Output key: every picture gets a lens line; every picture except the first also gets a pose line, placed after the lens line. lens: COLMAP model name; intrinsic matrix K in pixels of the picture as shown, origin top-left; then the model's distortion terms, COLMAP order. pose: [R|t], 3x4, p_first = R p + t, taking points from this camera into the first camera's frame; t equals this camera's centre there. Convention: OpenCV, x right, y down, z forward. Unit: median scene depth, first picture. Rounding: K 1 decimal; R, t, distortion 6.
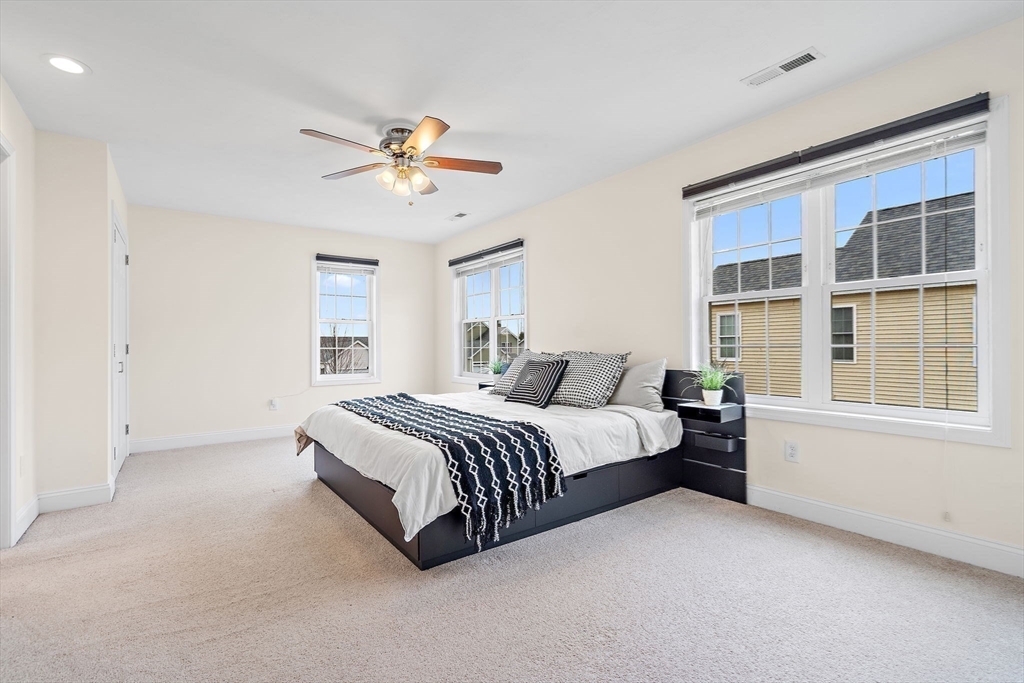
lens RADIAL K [[459.8, 0, 515.3], [0, 459.8, 344.9], [0, 0, 1]] dist [0.002609, 0.000119]
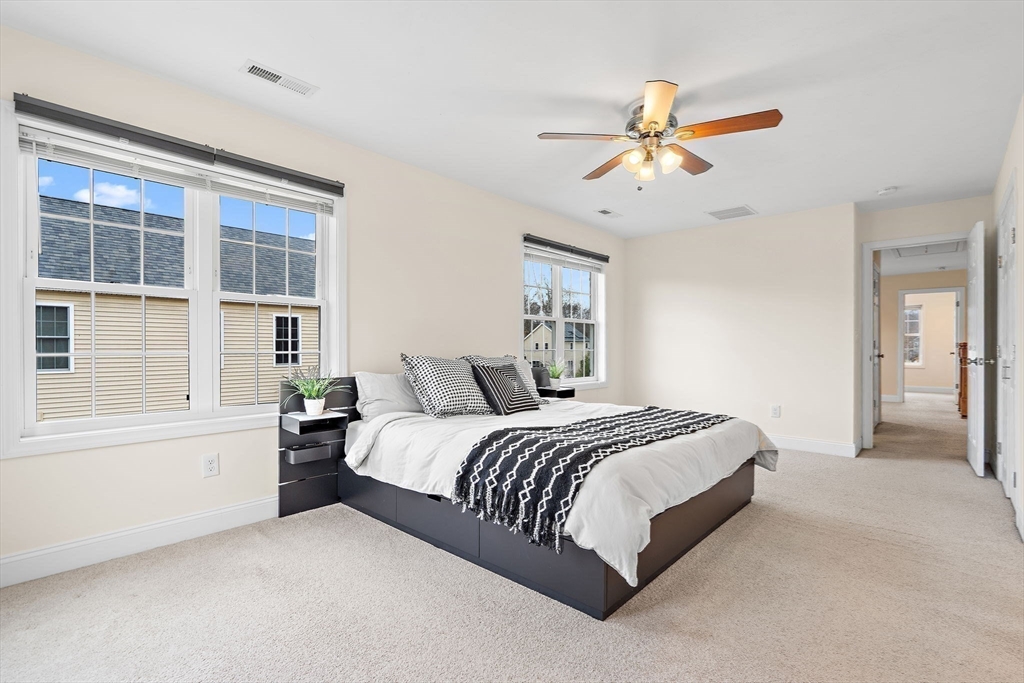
lens RADIAL K [[459.8, 0, 512.9], [0, 459.8, 344.8], [0, 0, 1]] dist [0.002609, 0.000119]
pose [[-0.202815, 0.011833, 0.979146, -0.274562], [0.002669, 0.999930, -0.011531, 0.000226], [-0.979213, 0.000275, -0.202833, 0.371370]]
